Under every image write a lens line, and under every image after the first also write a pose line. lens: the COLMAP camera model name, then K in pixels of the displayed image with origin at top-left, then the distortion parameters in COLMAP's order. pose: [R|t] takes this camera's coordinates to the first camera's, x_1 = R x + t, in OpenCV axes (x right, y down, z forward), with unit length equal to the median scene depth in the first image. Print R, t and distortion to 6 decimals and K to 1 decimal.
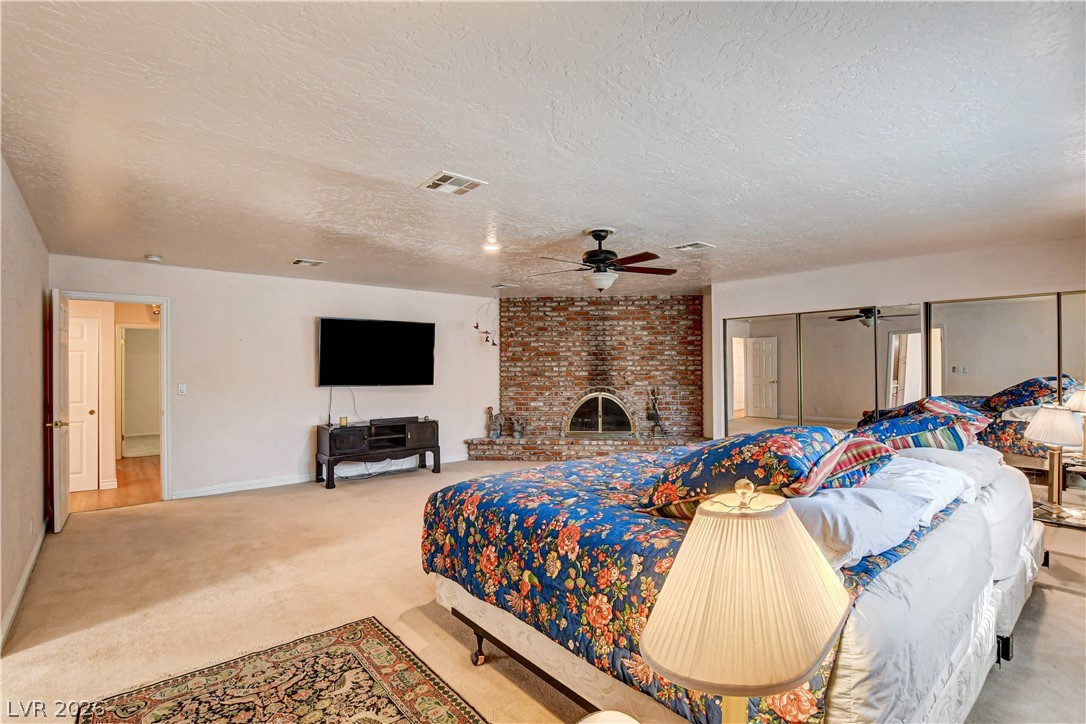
lens RADIAL K [[496.7, 0, 546.7], [0, 496.7, 367.6], [0, 0, 1]] dist [-0.018806, -0.000653]
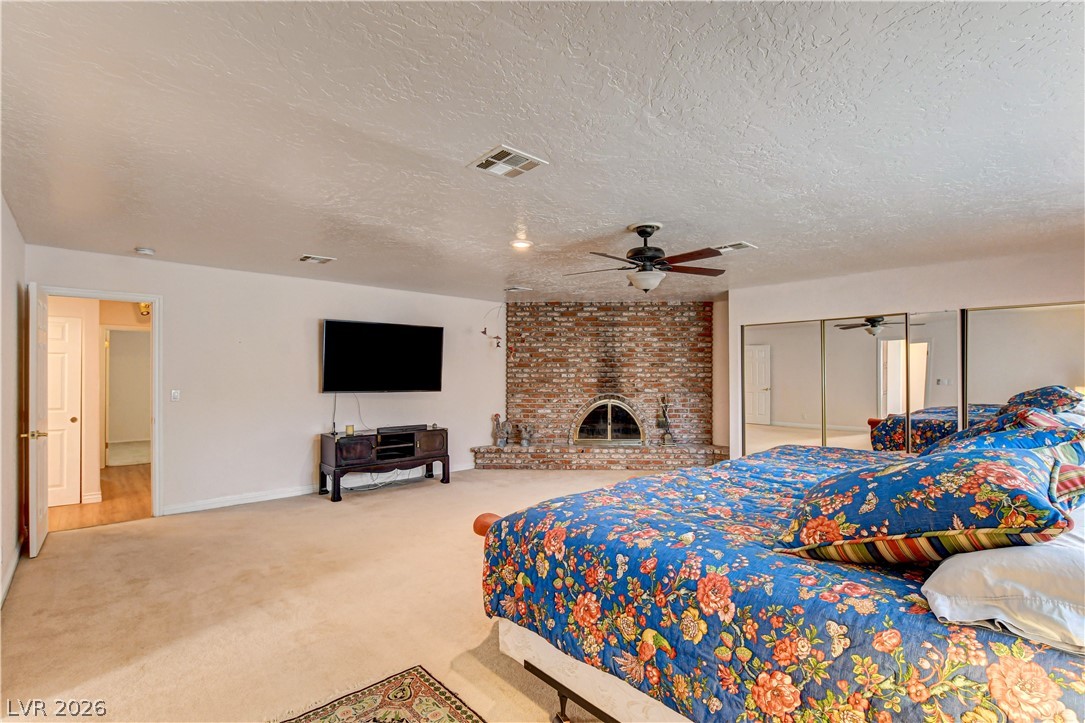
lens RADIAL K [[478.7, 0, 544.2], [0, 478.7, 374.5], [0, 0, 1]] dist [-0.018559, 0.001209]
pose [[0.999259, 0.005530, 0.038077, -0.121338], [-0.005571, 0.999984, 0.000984, 0.000443], [-0.038071, -0.001195, 0.999274, 0.122833]]
